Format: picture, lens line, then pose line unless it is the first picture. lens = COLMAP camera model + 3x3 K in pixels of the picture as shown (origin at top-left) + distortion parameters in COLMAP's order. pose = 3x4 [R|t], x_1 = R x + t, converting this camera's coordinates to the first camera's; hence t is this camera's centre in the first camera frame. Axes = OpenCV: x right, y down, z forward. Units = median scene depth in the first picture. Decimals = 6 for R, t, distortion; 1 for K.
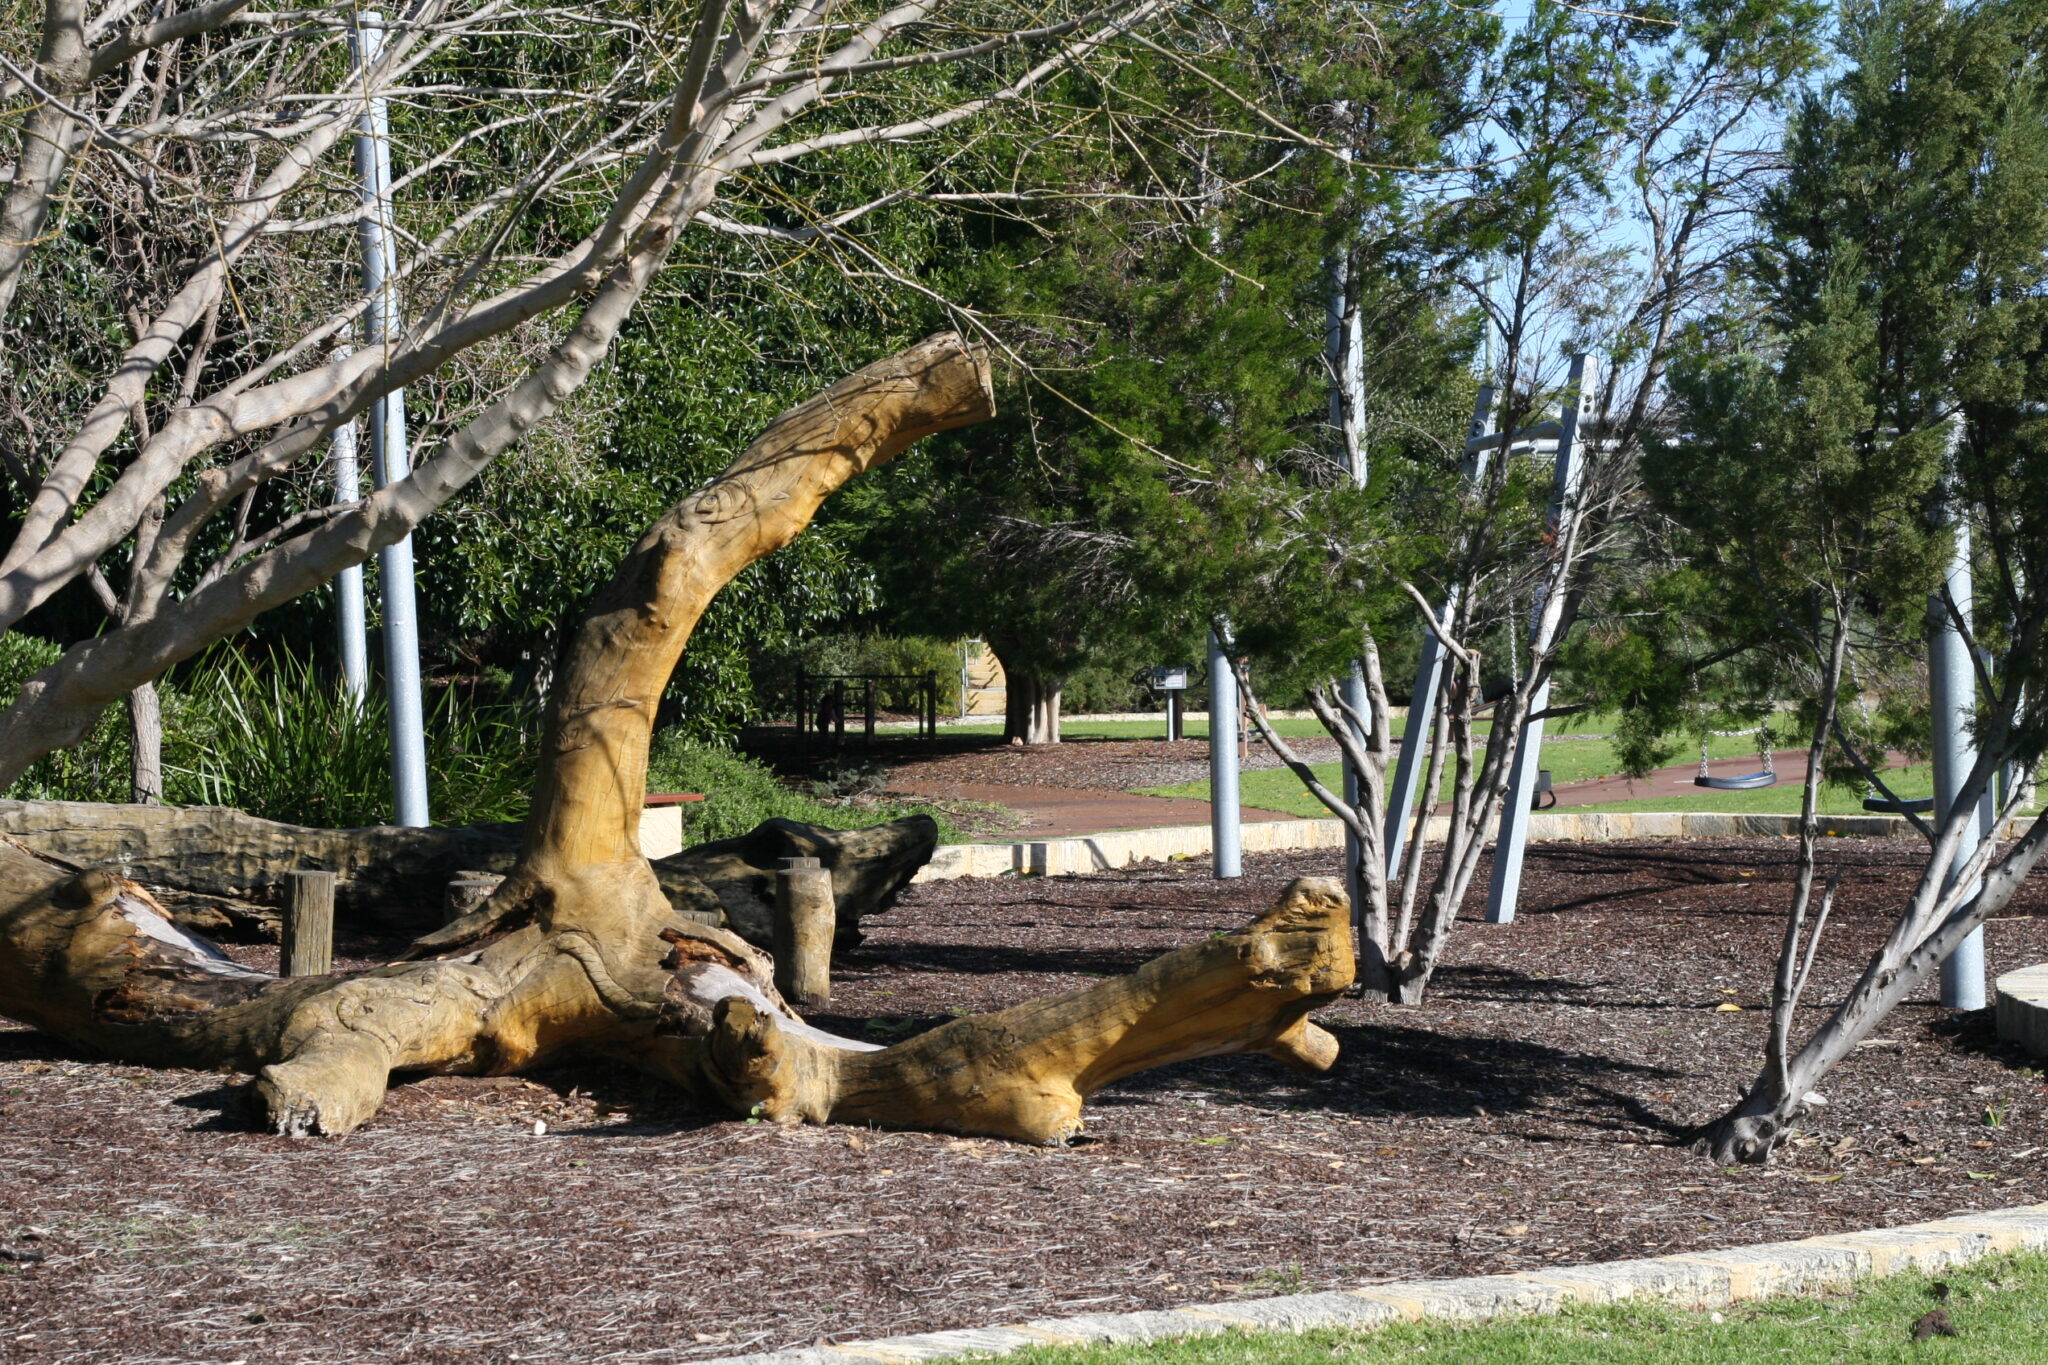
lens RADIAL K [[4751.5, 0, 1024.0], [0, 4751.5, 682.5], [0, 0, 1]] dist [-0.046456, -0.634063]
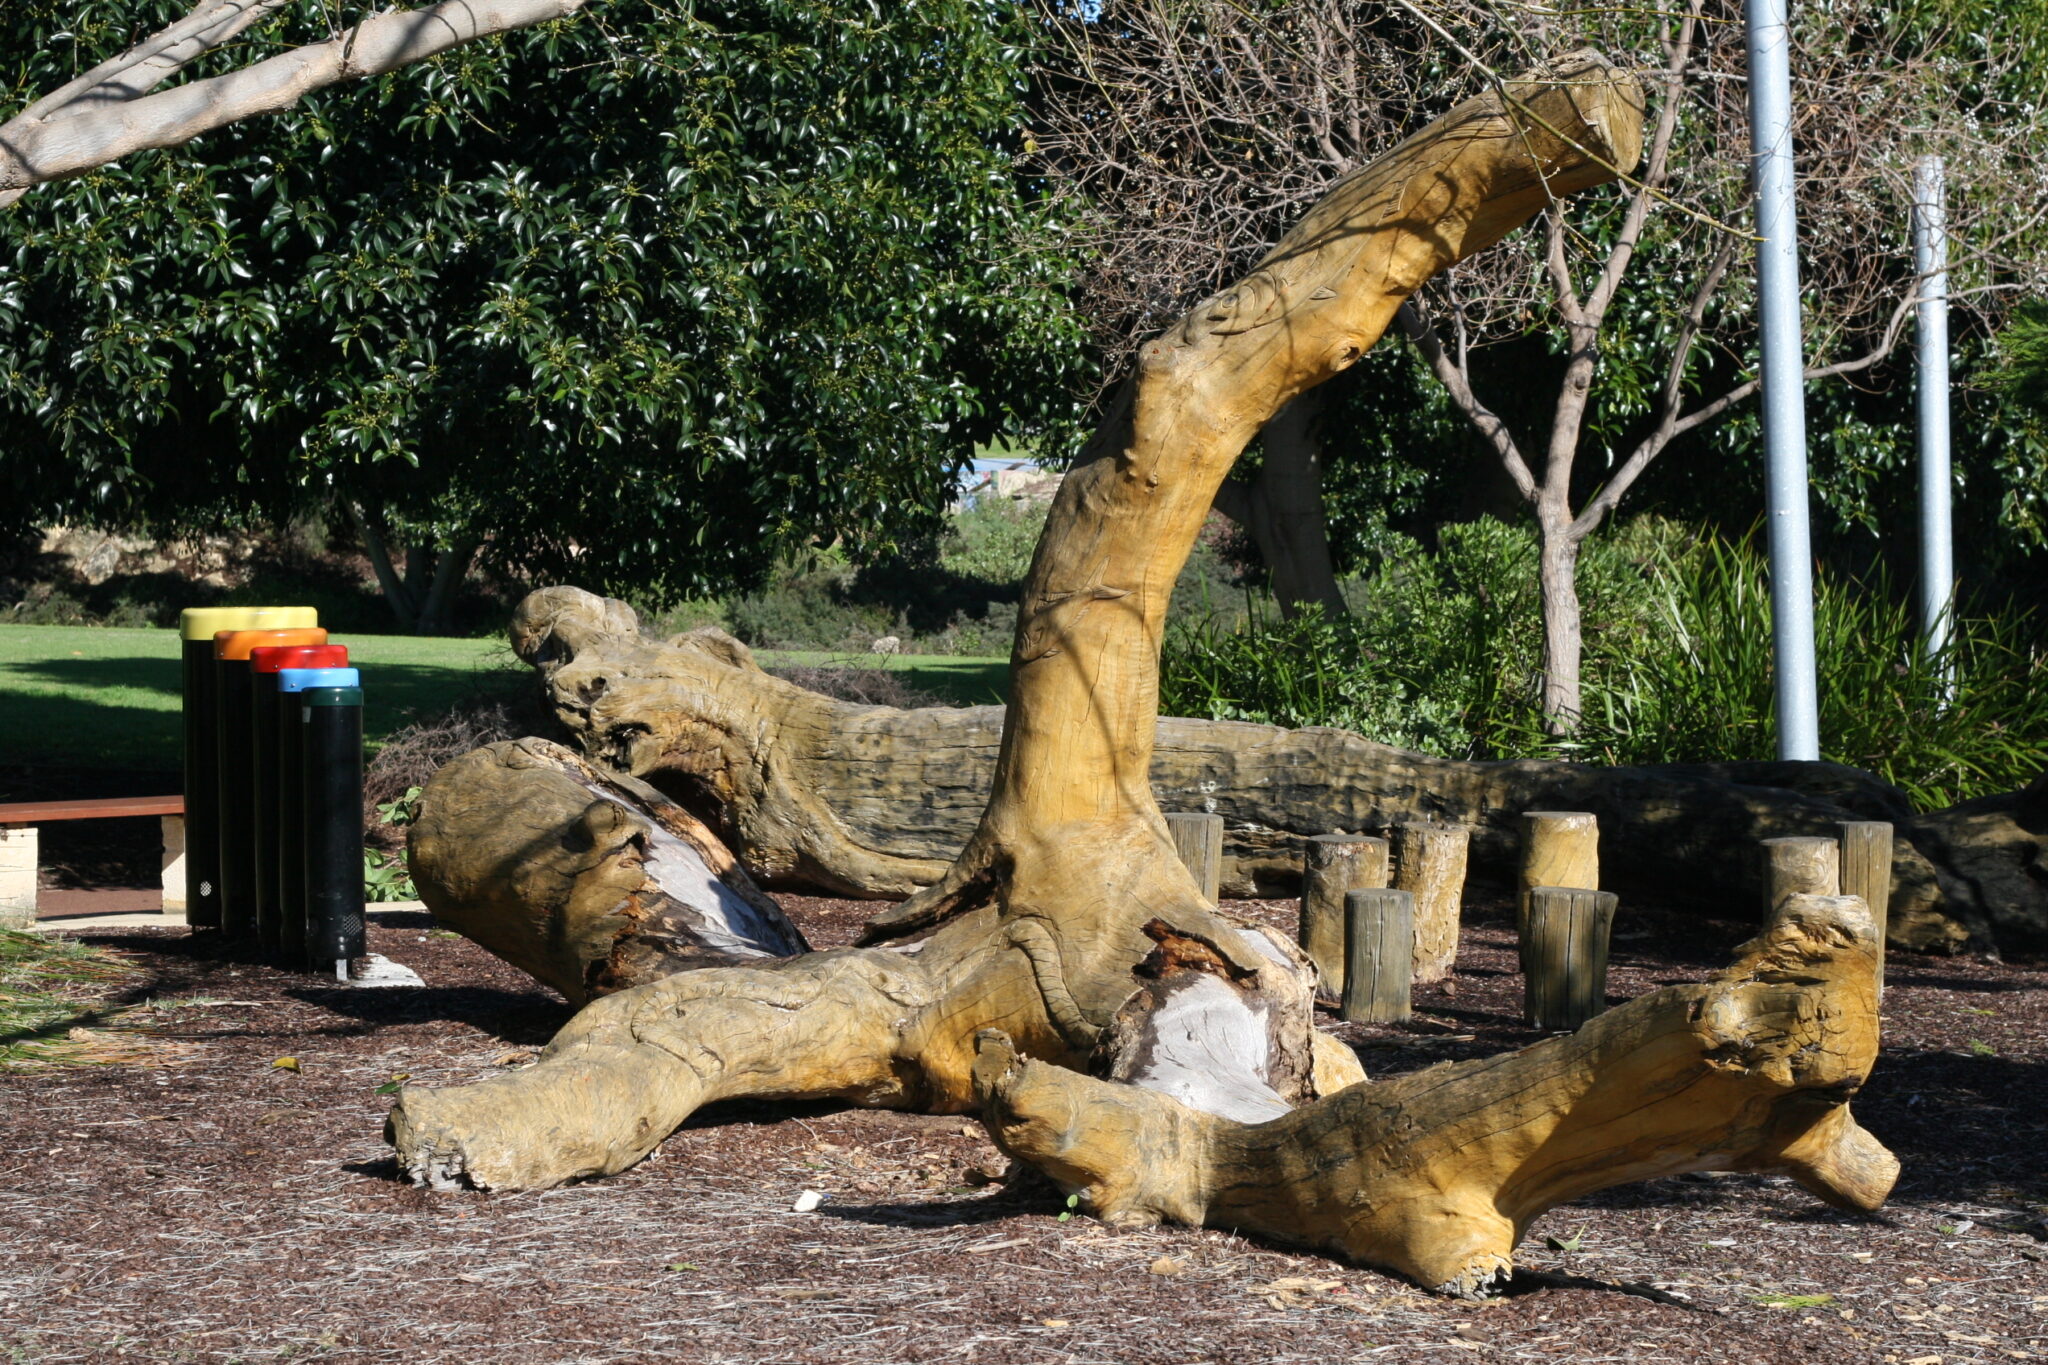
lens RADIAL K [[4751.5, 0, 1024.0], [0, 4751.5, 682.5], [0, 0, 1]] dist [-0.046456, -0.634063]
pose [[0.886003, 0.028928, -0.462777, 0.228311], [-0.020896, 0.999529, 0.022475, 0.001977], [0.463209, -0.010243, 0.886190, 0.376235]]
